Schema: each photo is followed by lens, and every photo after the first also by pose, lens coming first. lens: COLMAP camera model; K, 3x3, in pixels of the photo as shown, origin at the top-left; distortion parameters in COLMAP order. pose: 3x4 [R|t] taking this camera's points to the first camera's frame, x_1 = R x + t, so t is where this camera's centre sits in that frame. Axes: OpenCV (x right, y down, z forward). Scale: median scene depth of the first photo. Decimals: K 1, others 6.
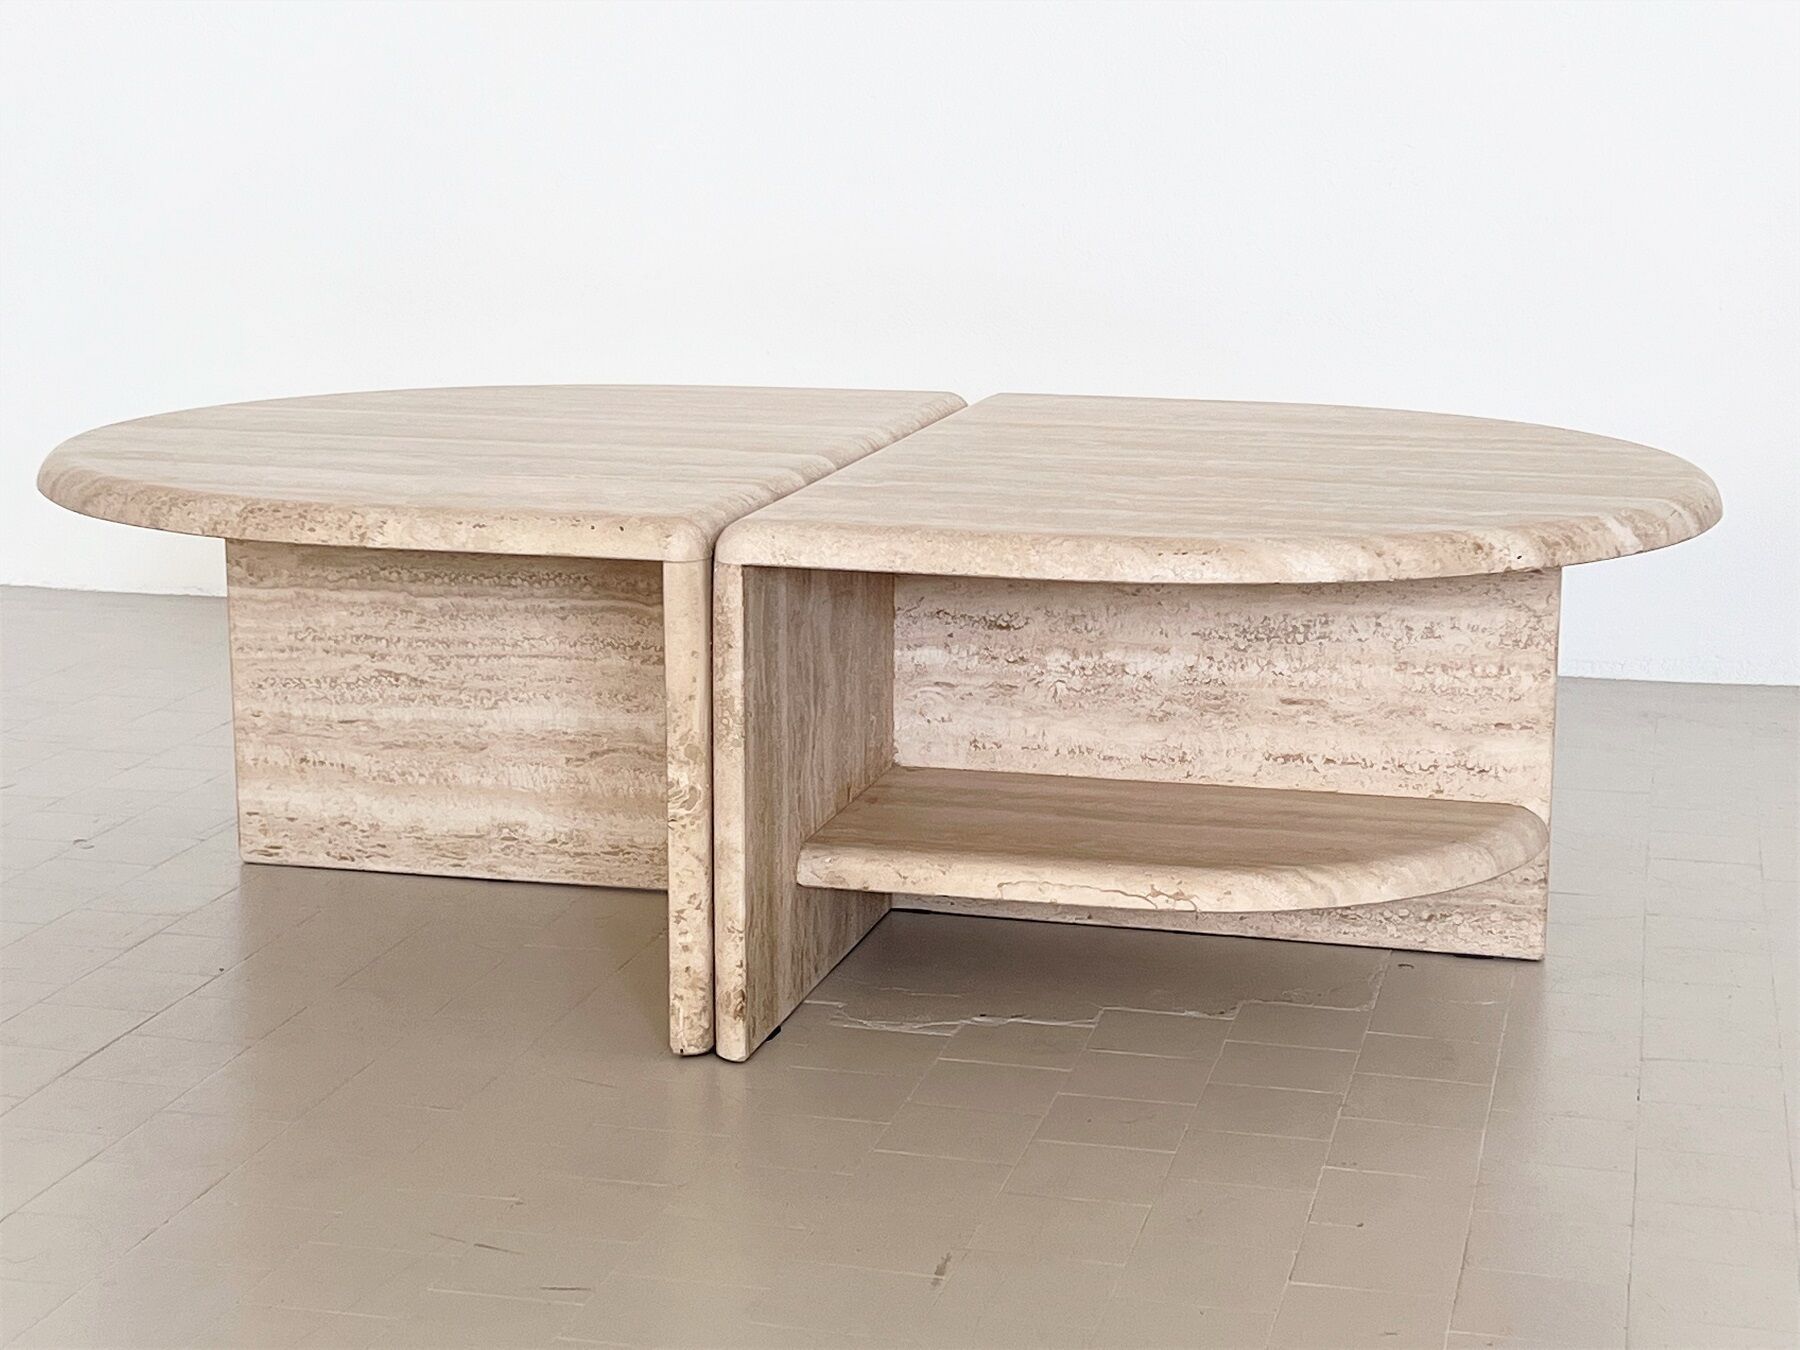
lens RADIAL K [[3160.5, 0, 900.0], [0, 3160.5, 675.0], [0, 0, 1]] dist [0.201111, -0.215406]
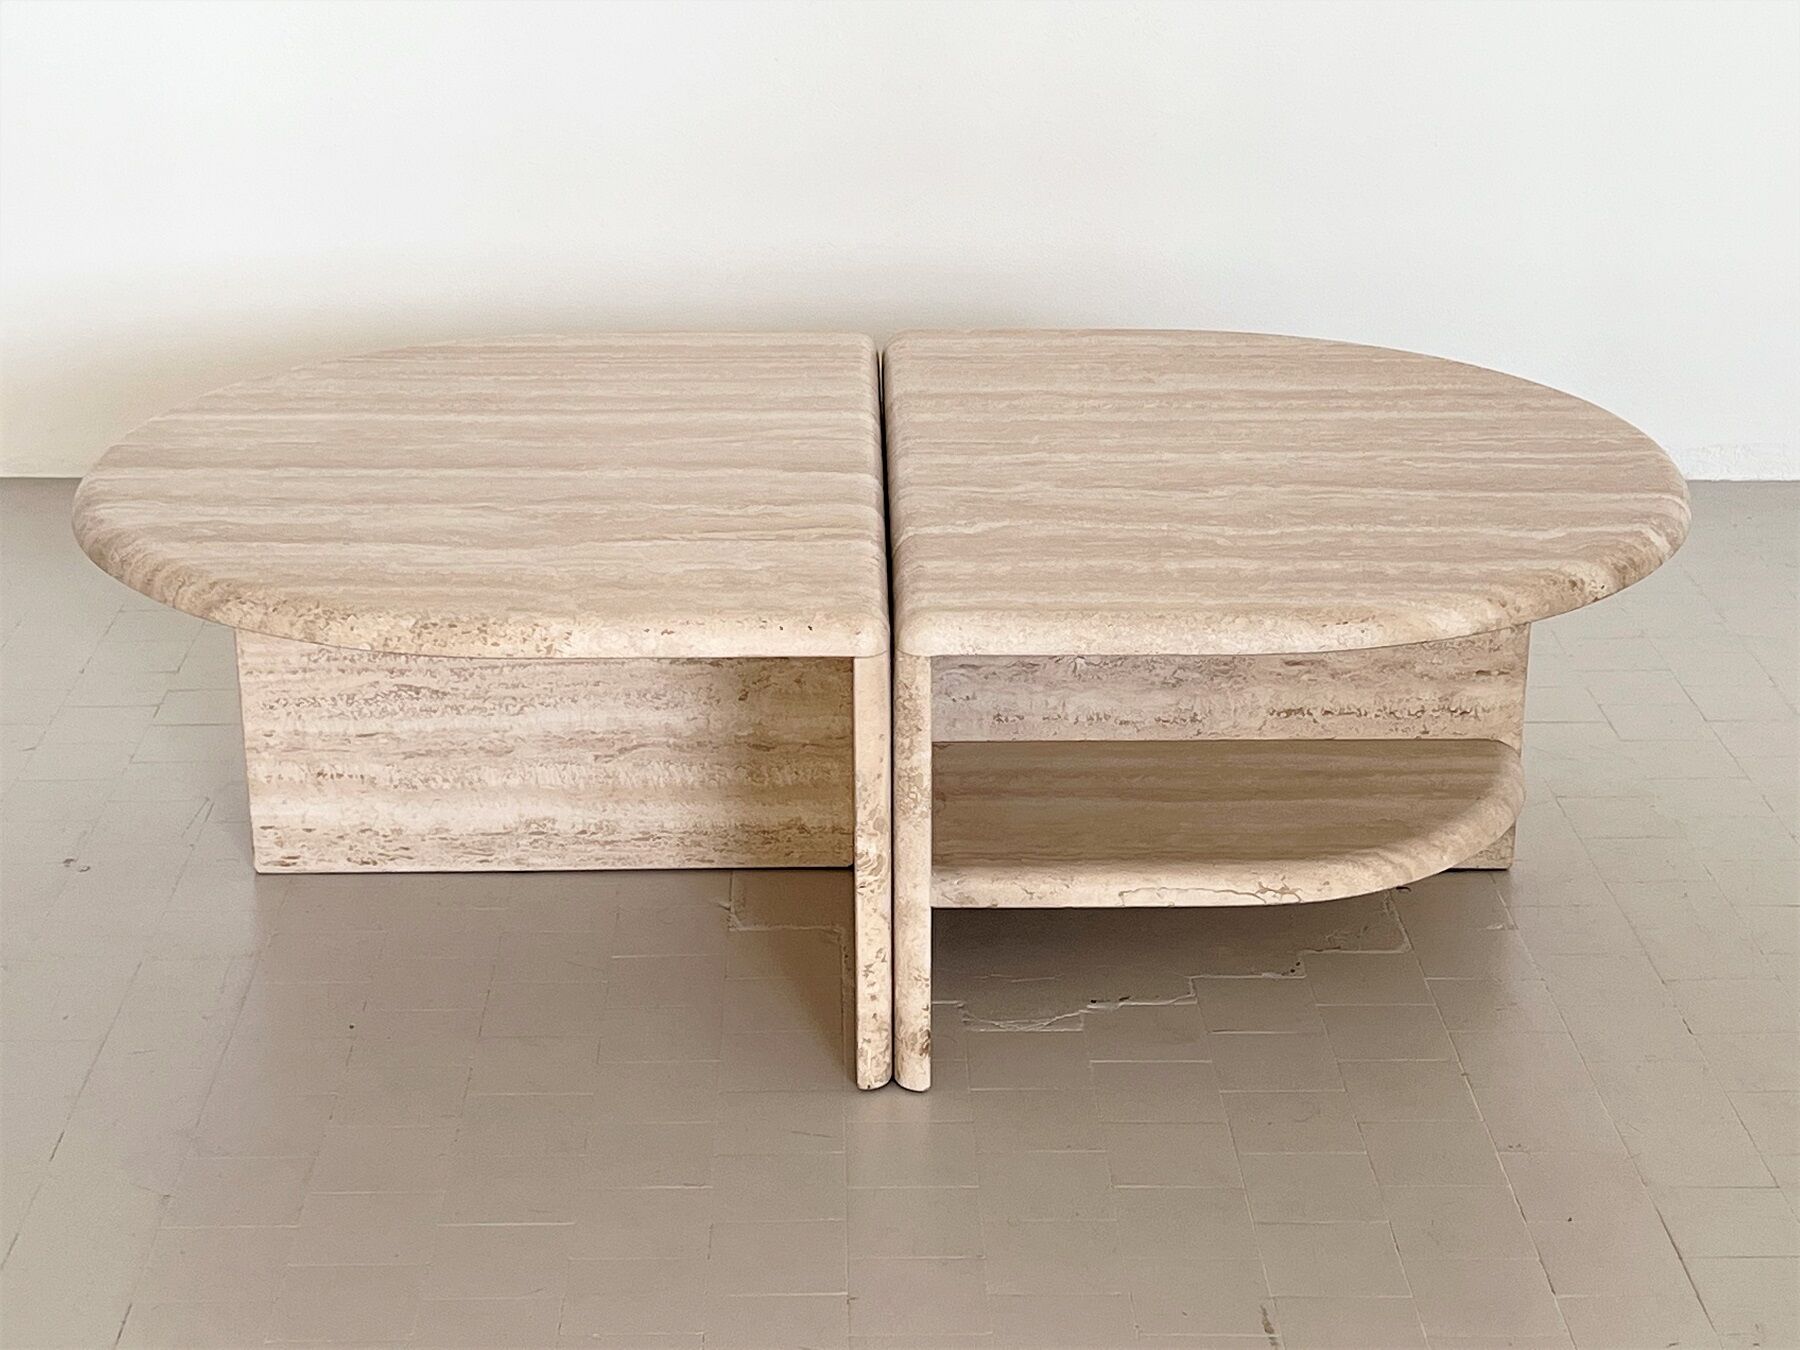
lens RADIAL K [[3160.5, 0, 900.0], [0, 3160.5, 675.0], [0, 0, 1]] dist [0.201111, -0.215406]
pose [[0.965248, -0.095336, 0.243326, -0.275666], [0.055014, 0.984347, 0.167435, -0.178873], [-0.255480, -0.148230, 0.955384, -0.013114]]
